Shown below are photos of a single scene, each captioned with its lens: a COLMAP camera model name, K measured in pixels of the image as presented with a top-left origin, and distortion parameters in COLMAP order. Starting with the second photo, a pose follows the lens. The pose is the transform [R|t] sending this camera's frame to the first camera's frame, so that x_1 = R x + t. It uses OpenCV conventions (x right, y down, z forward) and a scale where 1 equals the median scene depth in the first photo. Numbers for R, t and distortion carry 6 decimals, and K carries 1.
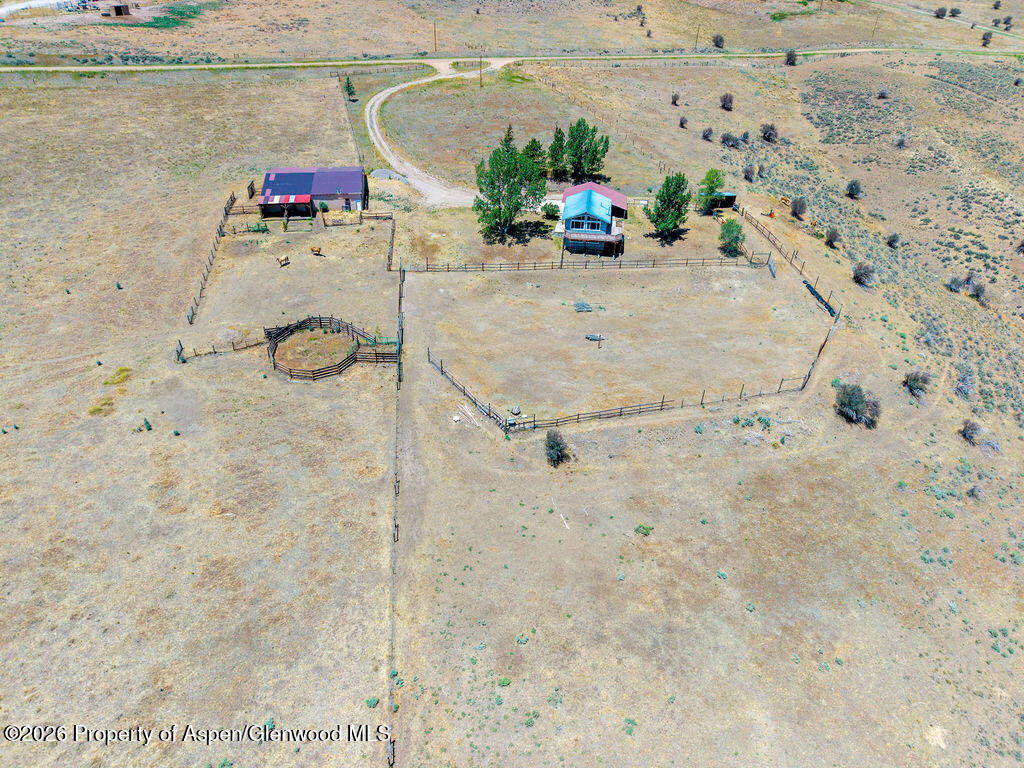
lens RADIAL K [[683.3, 0, 508.0], [0, 683.3, 387.8], [0, 0, 1]] dist [0.022758, -0.018564]
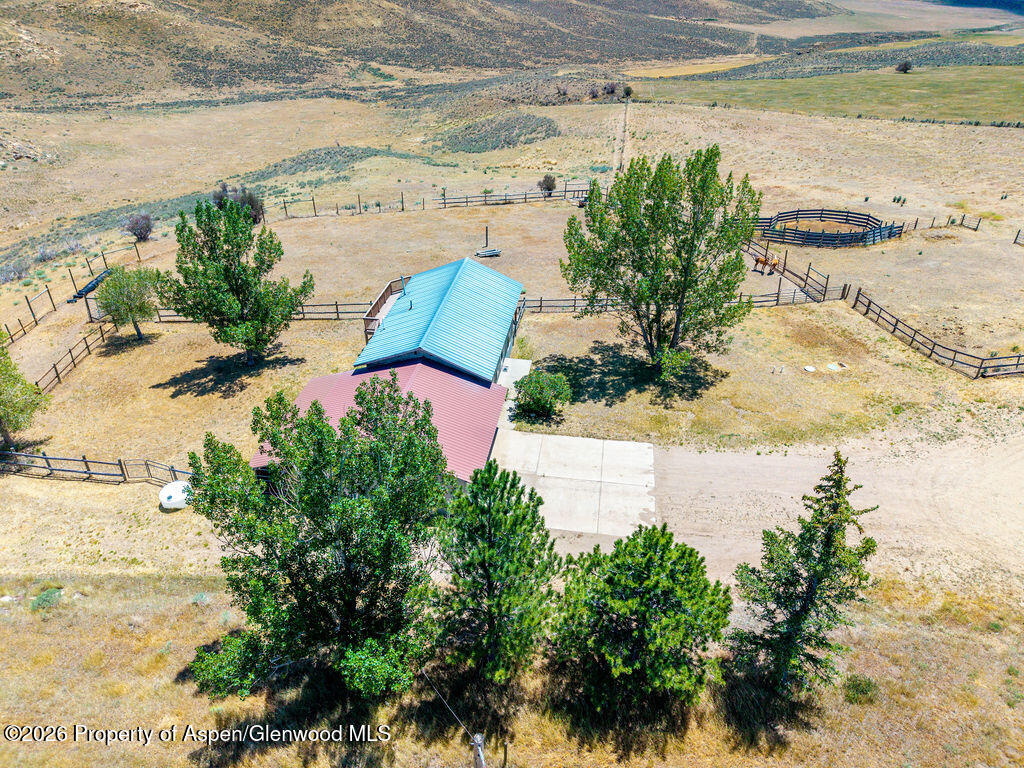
lens RADIAL K [[675.3, 0, 507.8], [0, 675.3, 388.8], [0, 0, 1]] dist [0.062377, -0.058941]
pose [[-0.999355, -0.034791, 0.008933, 0.078136], [-0.005425, 0.392039, 0.919933, -0.589916], [-0.035507, 0.919290, -0.391975, 1.187971]]
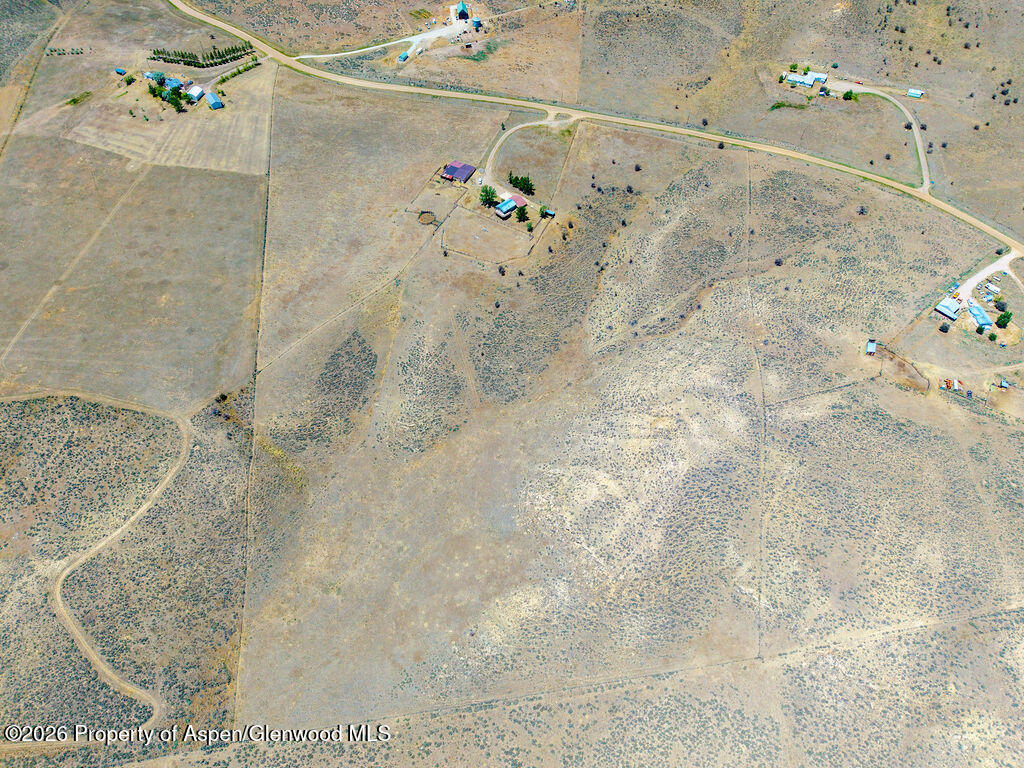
lens RADIAL K [[675.3, 0, 507.8], [0, 675.3, 388.8], [0, 0, 1]] dist [0.062377, -0.058941]
pose [[0.805907, 0.468560, -0.361891, 2.045548], [-0.335588, 0.865112, 0.372775, -0.811551], [0.487744, -0.178976, 0.854443, -2.533136]]
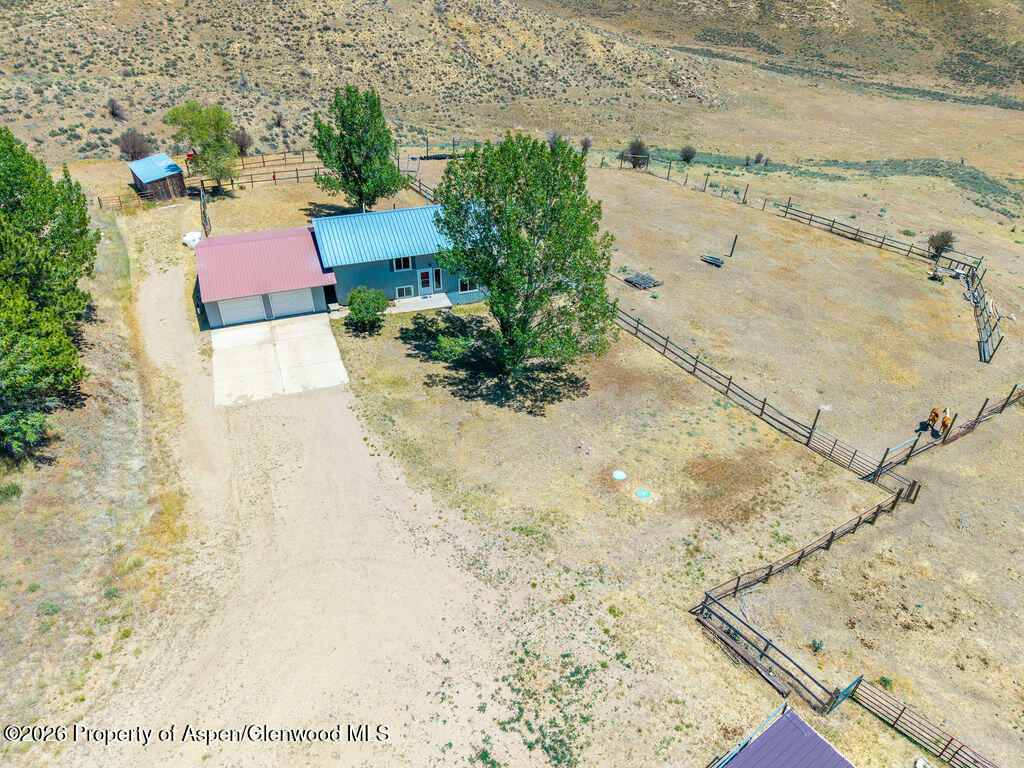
lens RADIAL K [[675.3, 0, 507.8], [0, 675.3, 388.8], [0, 0, 1]] dist [0.062377, -0.058941]
pose [[-0.476719, -0.542744, 0.691497, -0.259767], [0.453311, 0.522193, 0.722374, -0.488052], [-0.753159, 0.657832, -0.002907, 1.026384]]
